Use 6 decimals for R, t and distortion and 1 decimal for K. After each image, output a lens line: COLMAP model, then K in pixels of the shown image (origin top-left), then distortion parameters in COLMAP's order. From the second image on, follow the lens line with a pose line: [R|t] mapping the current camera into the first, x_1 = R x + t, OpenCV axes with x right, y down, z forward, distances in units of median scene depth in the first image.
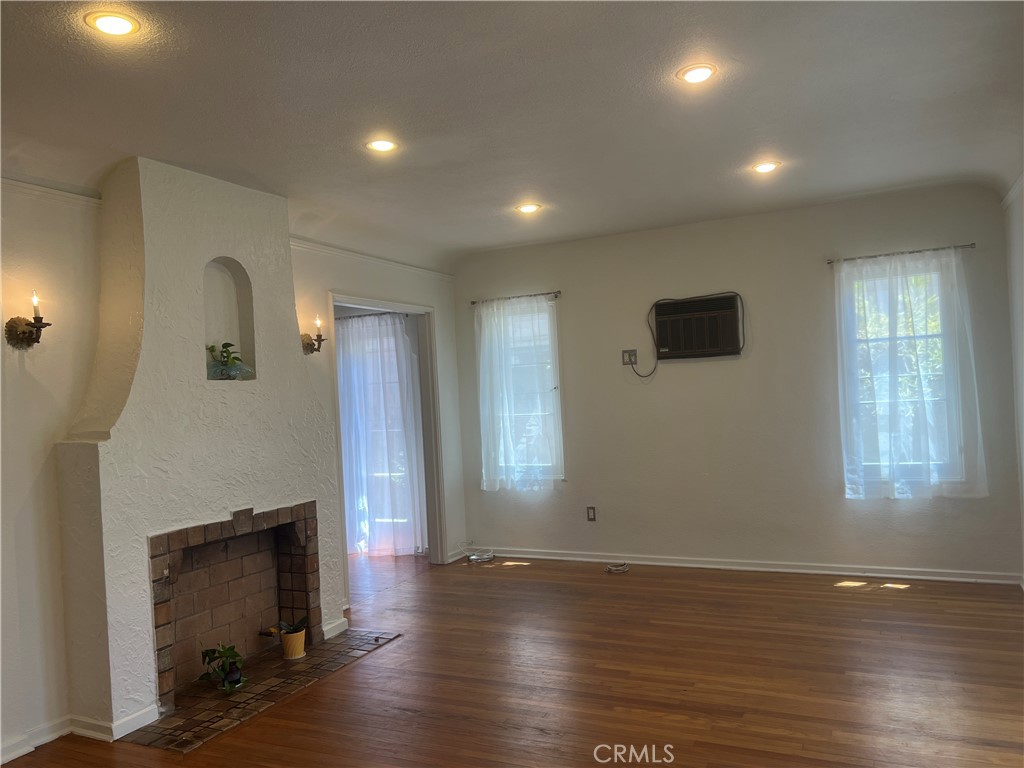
lens RADIAL K [[771.2, 0, 512.0], [0, 771.2, 384.0], [0, 0, 1]] dist [0.068184, -0.104821]
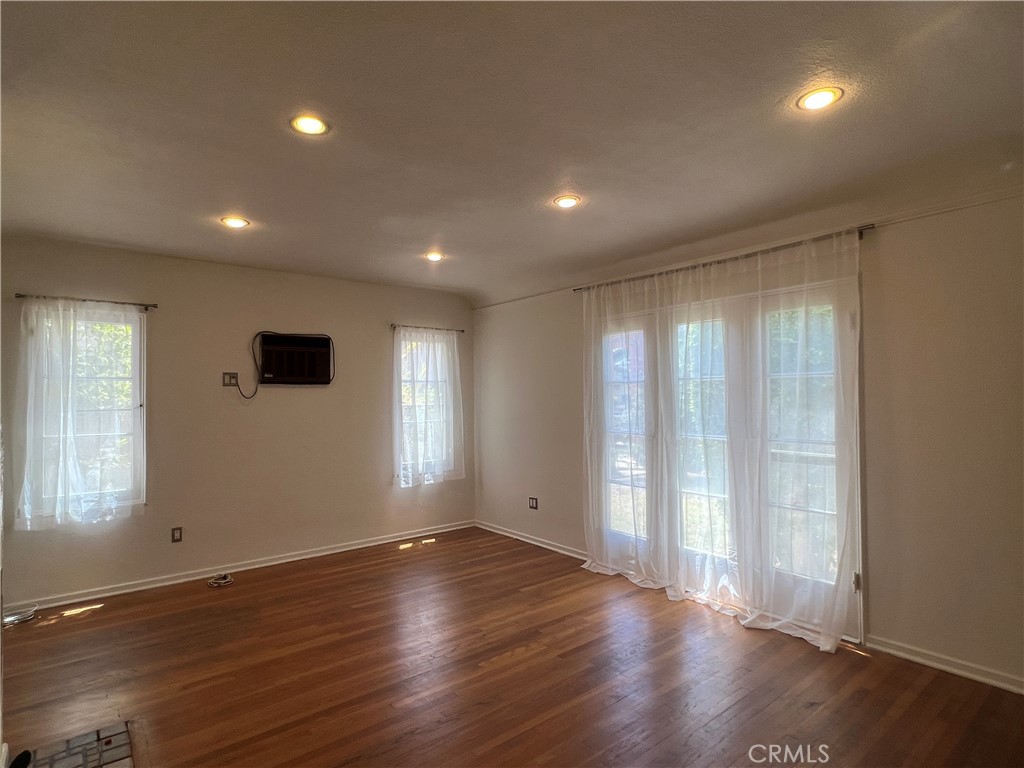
lens RADIAL K [[543.4, 0, 511.4], [0, 543.4, 390.3], [0, 0, 1]] dist [0.003594, 0.000805]
pose [[0.434809, 0.060704, 0.898474, -0.382326], [-0.016220, 0.998091, -0.059585, 0.020528], [-0.900377, 0.011335, 0.434964, 0.344307]]
